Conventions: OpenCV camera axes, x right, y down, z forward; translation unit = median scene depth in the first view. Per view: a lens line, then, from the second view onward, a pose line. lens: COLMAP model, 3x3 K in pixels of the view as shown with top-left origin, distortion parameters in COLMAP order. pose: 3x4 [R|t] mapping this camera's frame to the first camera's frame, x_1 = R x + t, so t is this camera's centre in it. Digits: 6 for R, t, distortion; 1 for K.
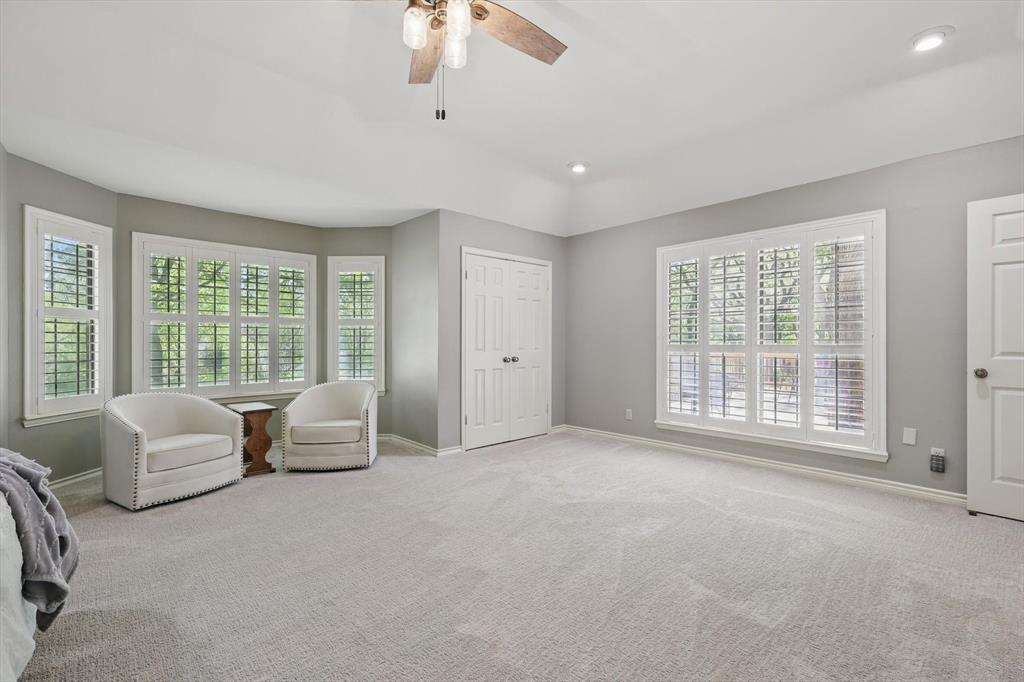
lens RADIAL K [[454.8, 0, 519.6], [0, 454.8, 339.2], [0, 0, 1]] dist [0.004336, 0.000328]
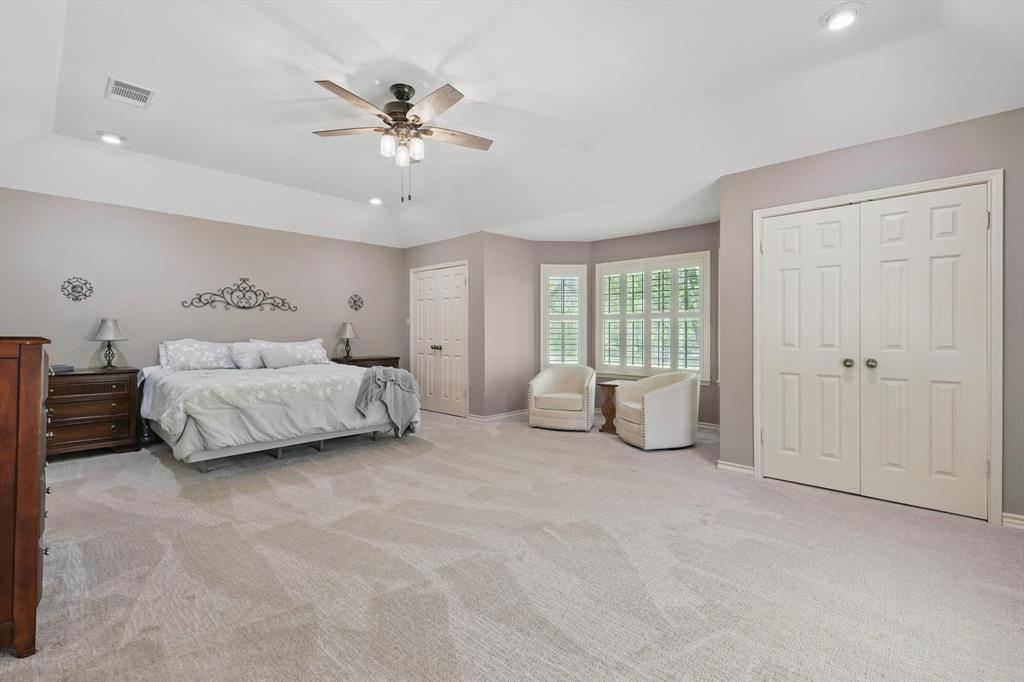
lens RADIAL K [[454.8, 0, 519.5], [0, 454.8, 336.0], [0, 0, 1]] dist [0.004336, 0.000328]
pose [[0.083562, 0.007625, -0.996473, 0.726176], [-0.001151, 0.999971, 0.007556, 0.003935], [0.996502, 0.000516, 0.083569, 0.628809]]
